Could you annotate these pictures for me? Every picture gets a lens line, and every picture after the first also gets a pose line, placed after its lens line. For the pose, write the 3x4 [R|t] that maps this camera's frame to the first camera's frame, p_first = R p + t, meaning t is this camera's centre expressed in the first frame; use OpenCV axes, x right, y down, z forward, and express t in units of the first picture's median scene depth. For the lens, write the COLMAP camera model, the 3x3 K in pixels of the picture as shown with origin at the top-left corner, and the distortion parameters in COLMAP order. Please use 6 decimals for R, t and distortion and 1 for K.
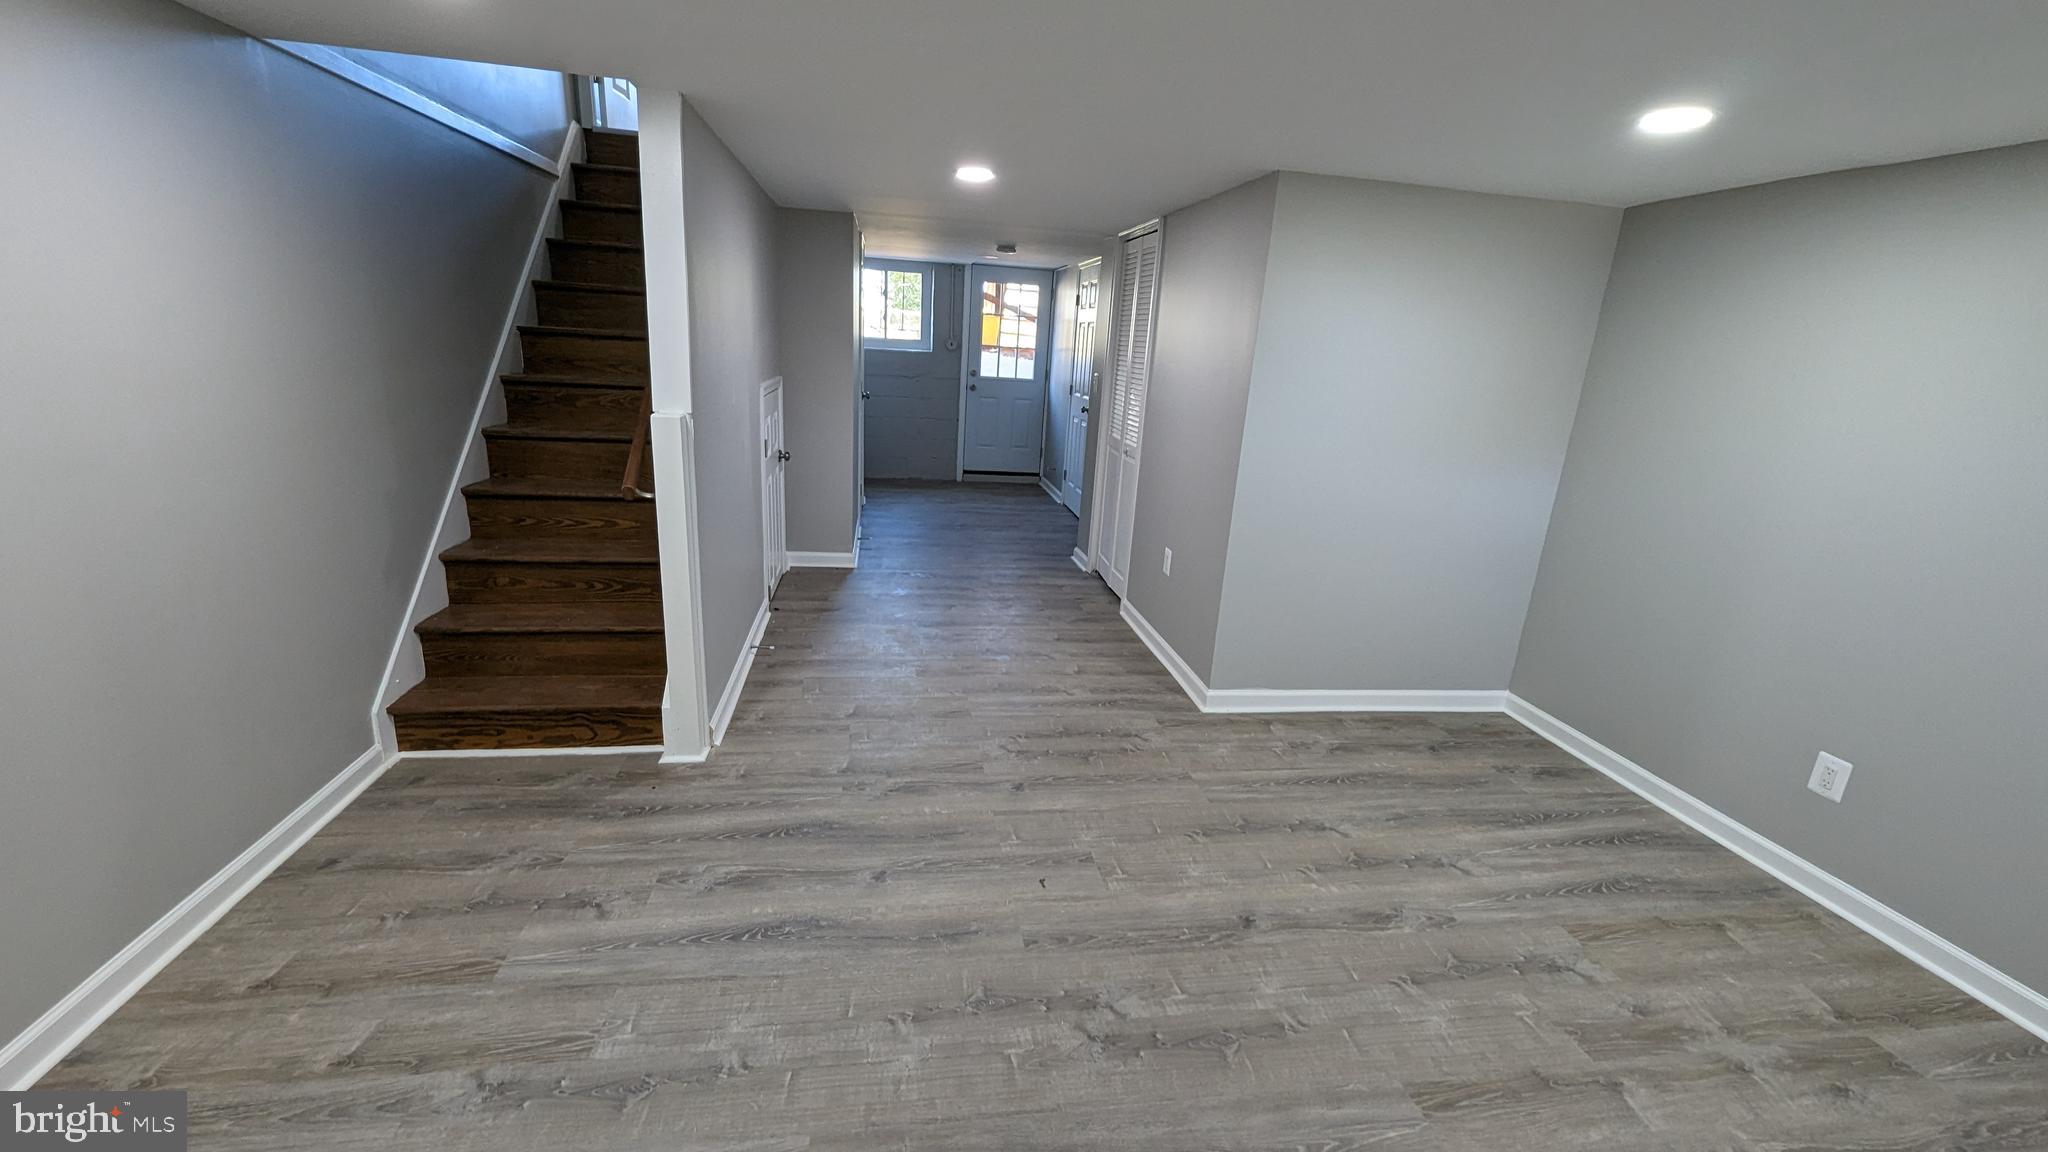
lens RADIAL K [[846.5, 0, 1038.4], [0, 846.5, 572.4], [0, 0, 1]] dist [0.001821, 0.000898]
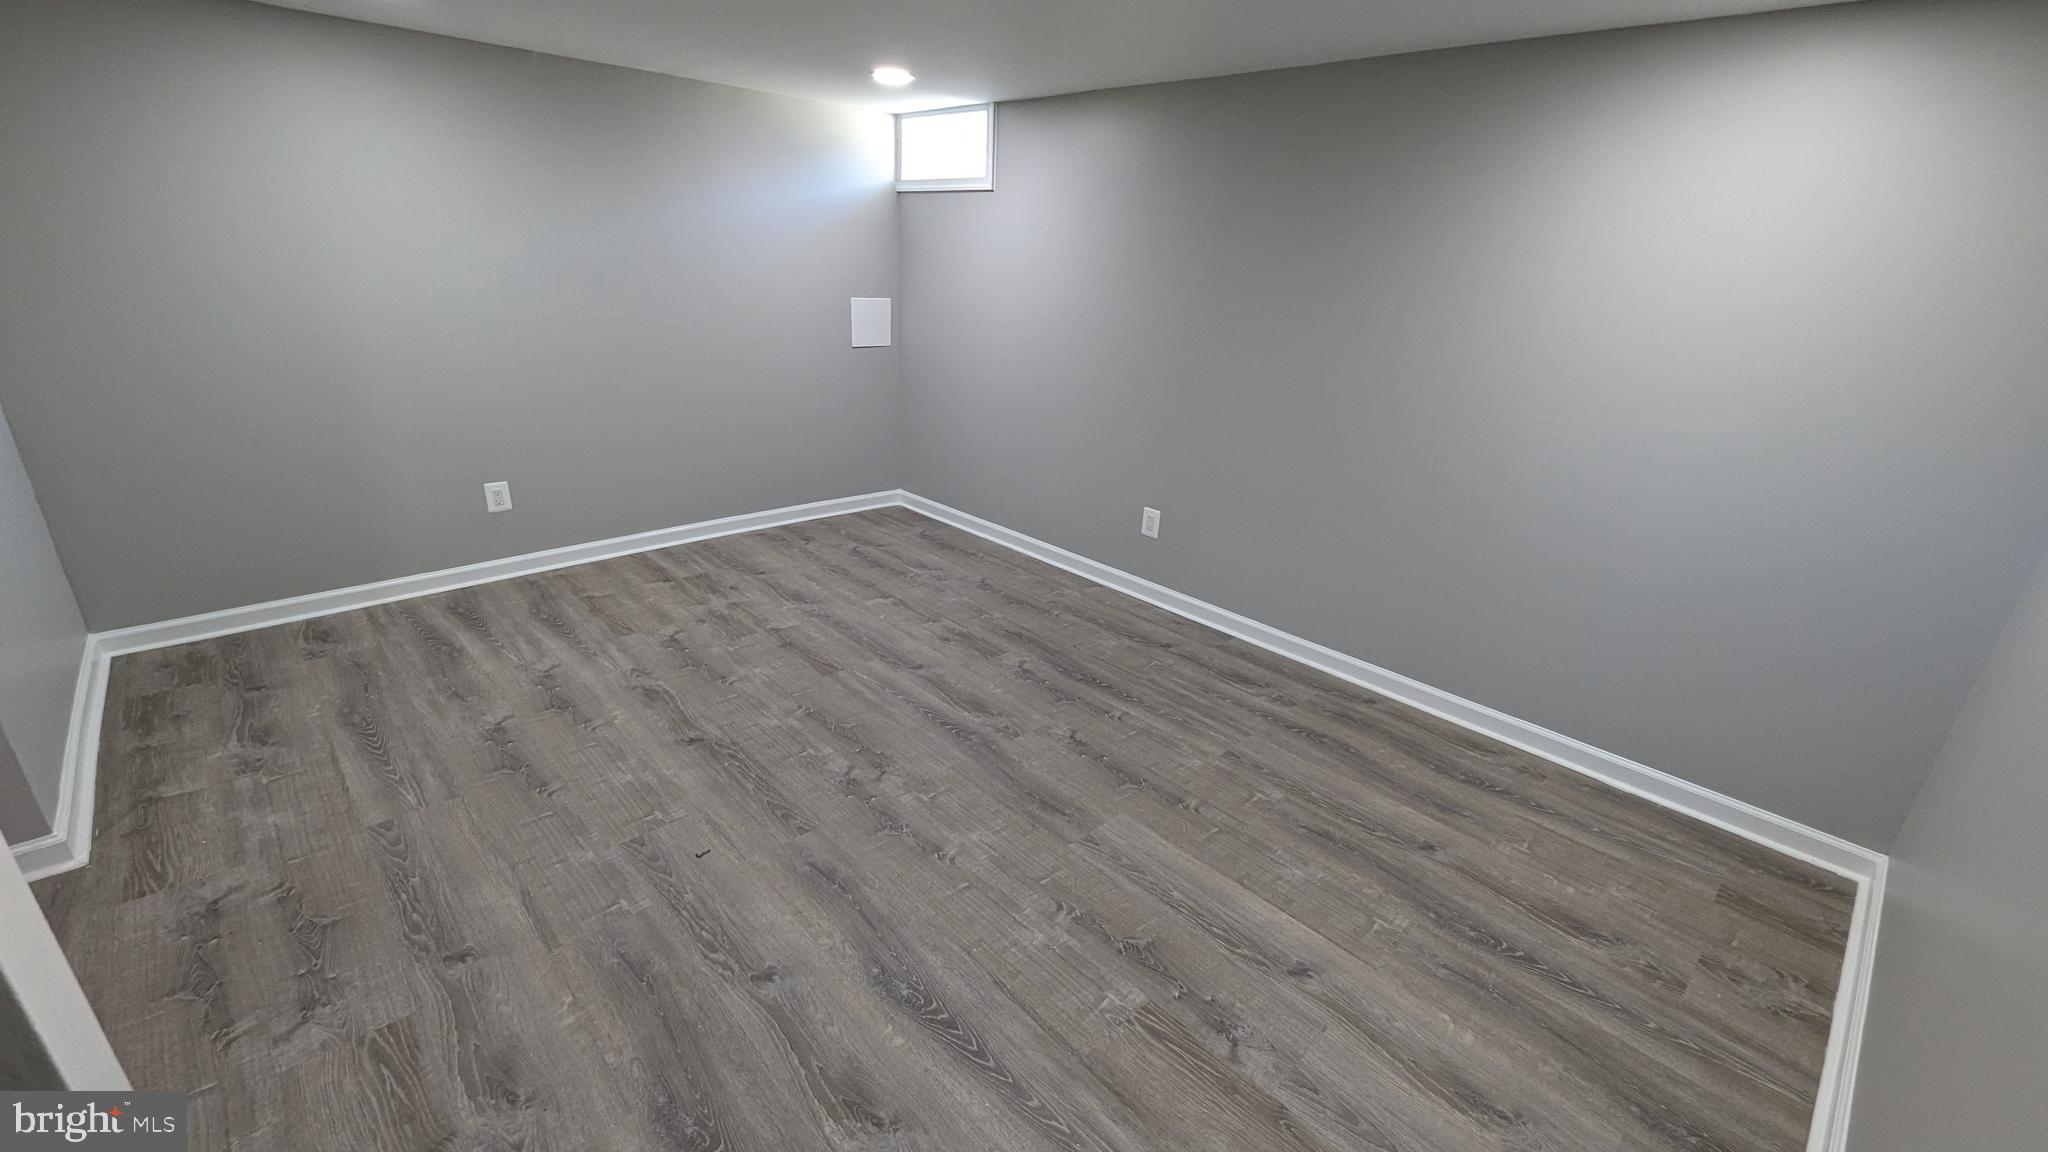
lens RADIAL K [[846.5, 0, 1020.3], [0, 846.5, 573.8], [0, 0, 1]] dist [0.001821, 0.000898]
pose [[-0.540055, -0.379221, 0.751354, -0.756895], [0.146673, 0.836668, 0.527706, -0.311636], [-0.828751, 0.395193, -0.396225, 0.987879]]
